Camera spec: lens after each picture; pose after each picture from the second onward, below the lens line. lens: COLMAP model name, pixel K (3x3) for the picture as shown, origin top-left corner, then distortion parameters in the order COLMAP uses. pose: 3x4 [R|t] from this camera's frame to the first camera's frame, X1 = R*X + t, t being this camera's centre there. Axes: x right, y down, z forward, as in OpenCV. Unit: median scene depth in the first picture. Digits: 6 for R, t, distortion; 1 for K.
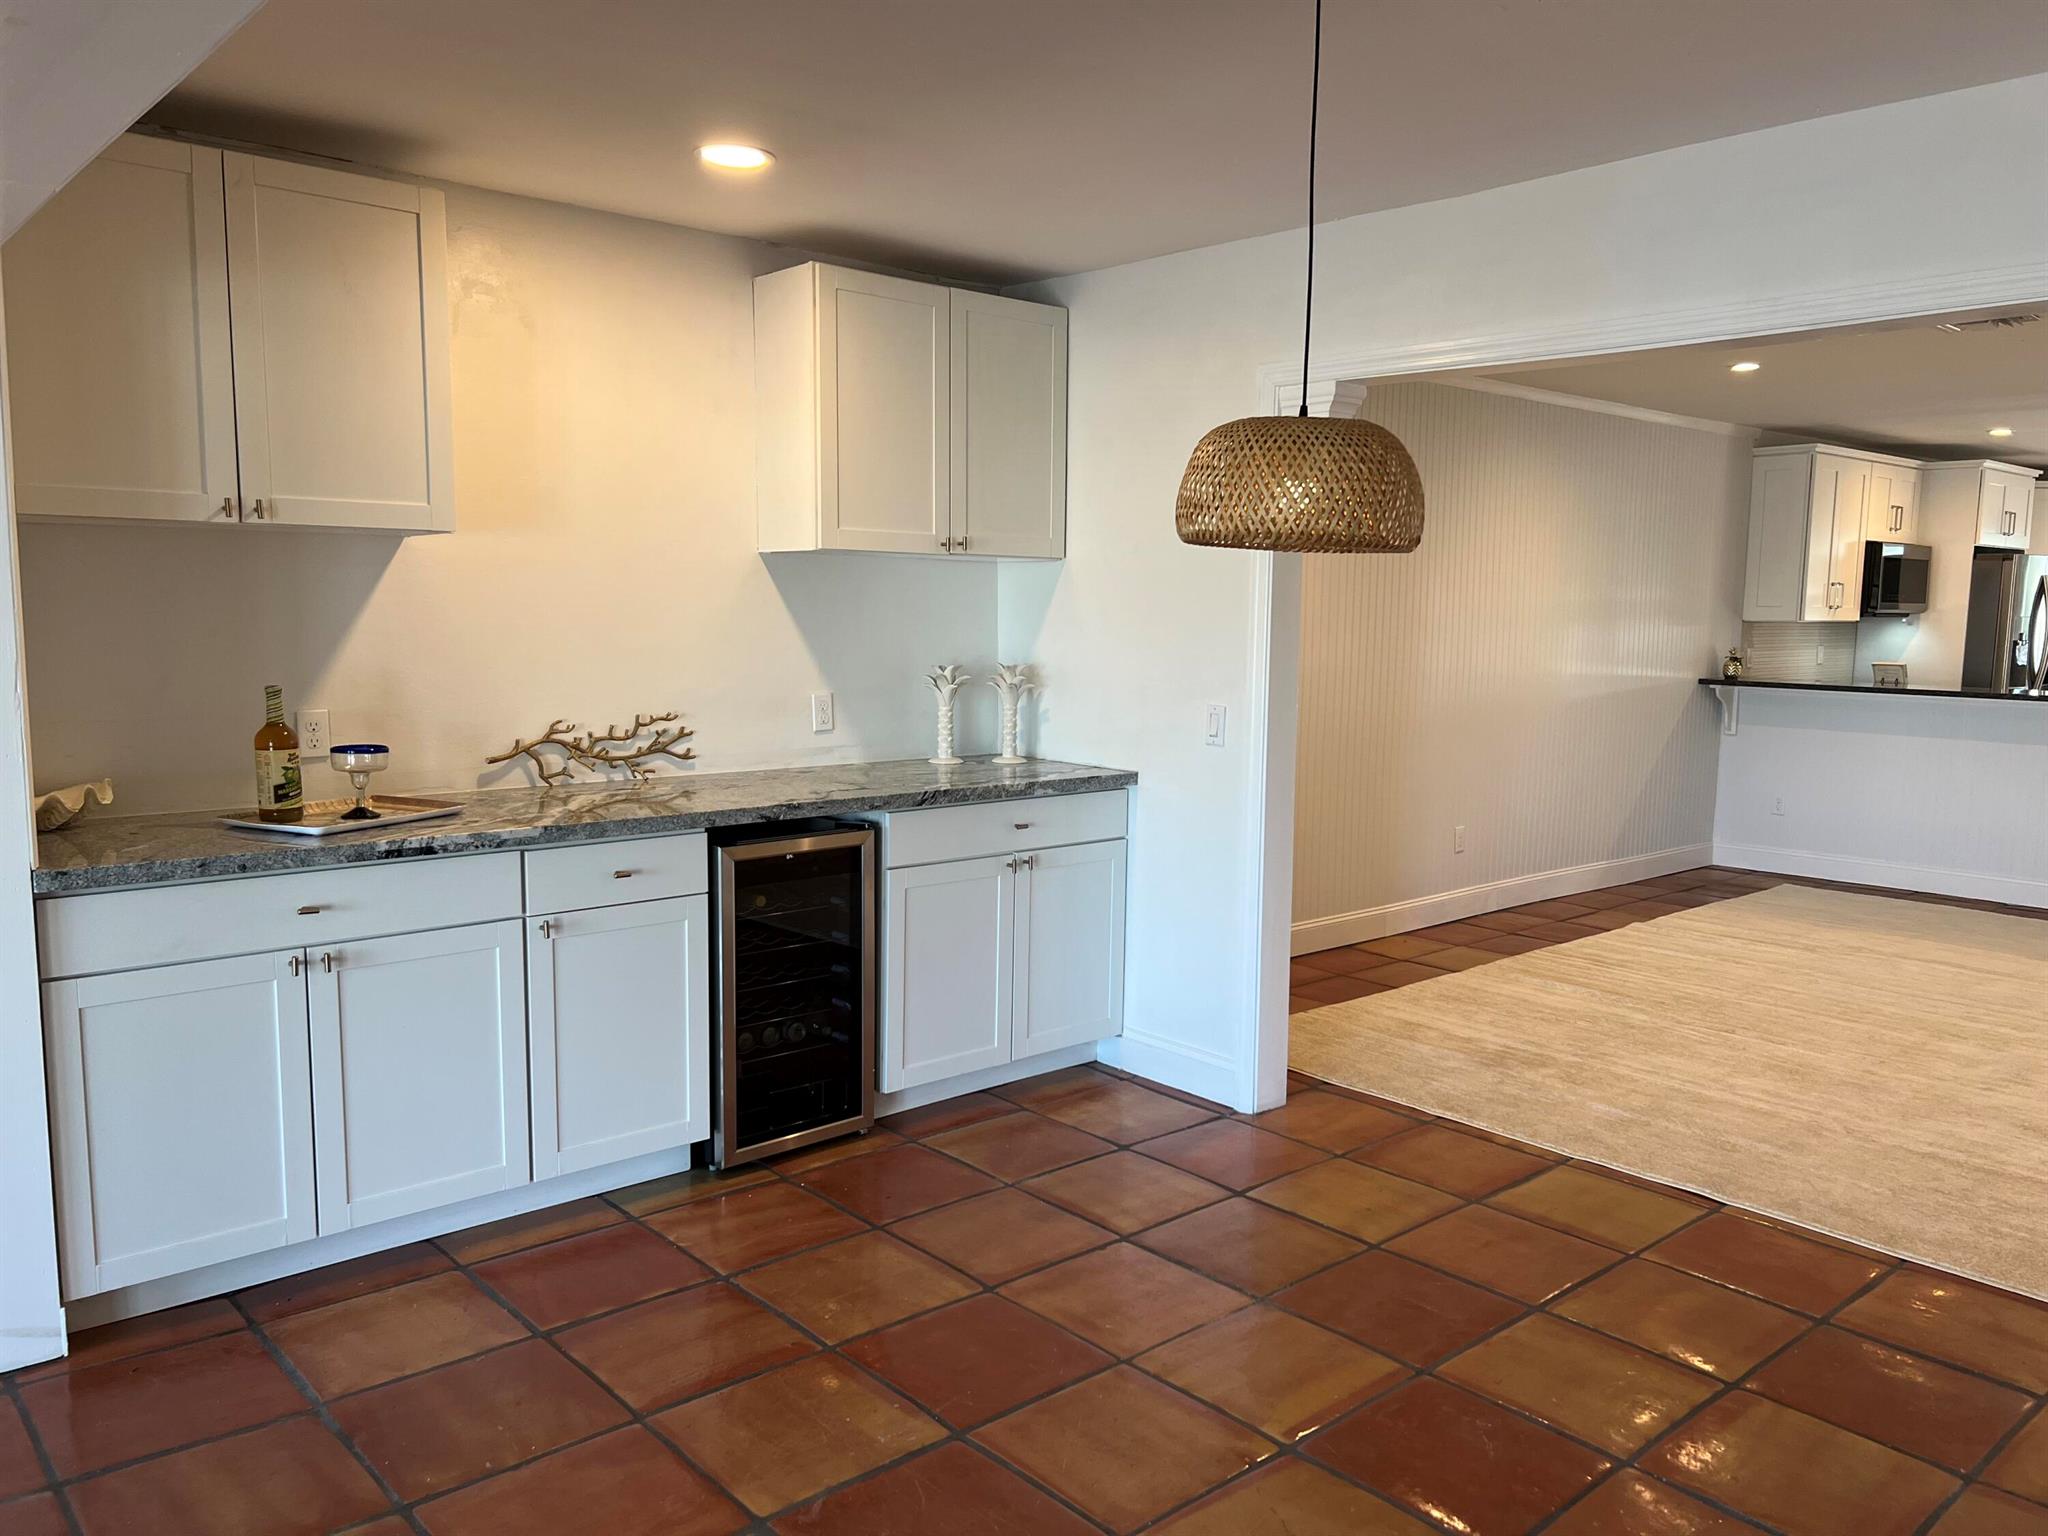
lens RADIAL K [[1541.4, 0, 1030.1], [0, 1541.4, 778.6], [0, 0, 1]] dist [0.092798, -0.129882]
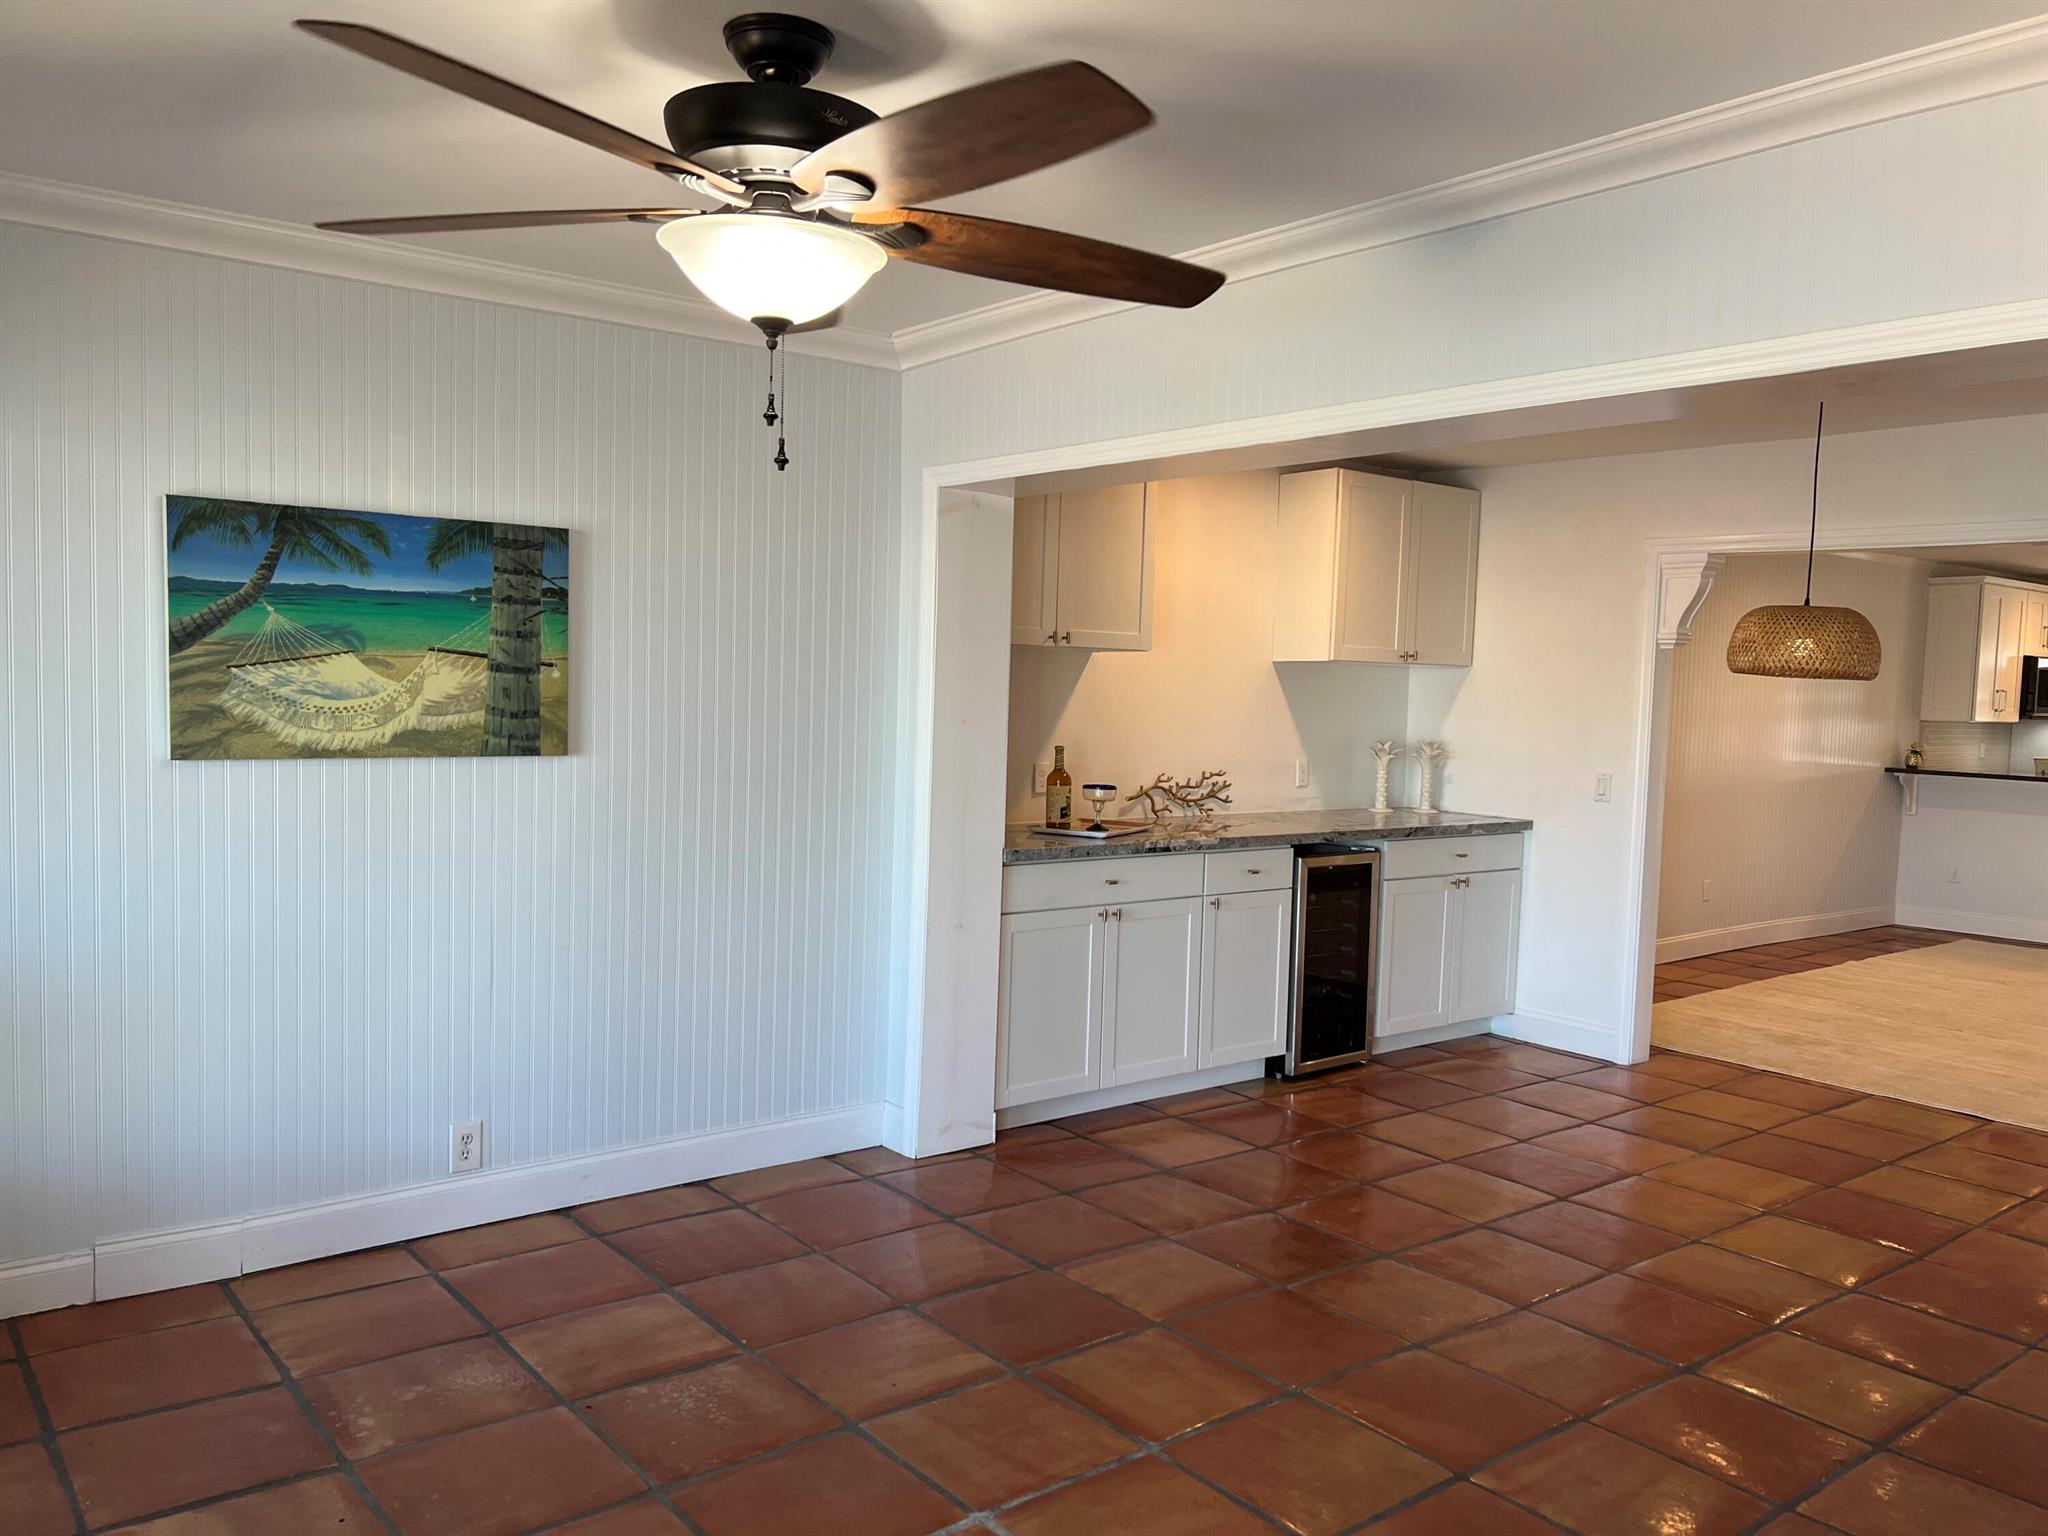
lens RADIAL K [[1542.7, 0, 1036.5], [0, 1542.7, 783.6], [0, 0, 1]] dist [0.080578, -0.069613]
pose [[0.999059, 0.021533, -0.037661, -0.356955], [-0.023365, 0.998530, -0.048905, 0.045639], [0.036553, 0.049739, 0.998093, -0.460401]]
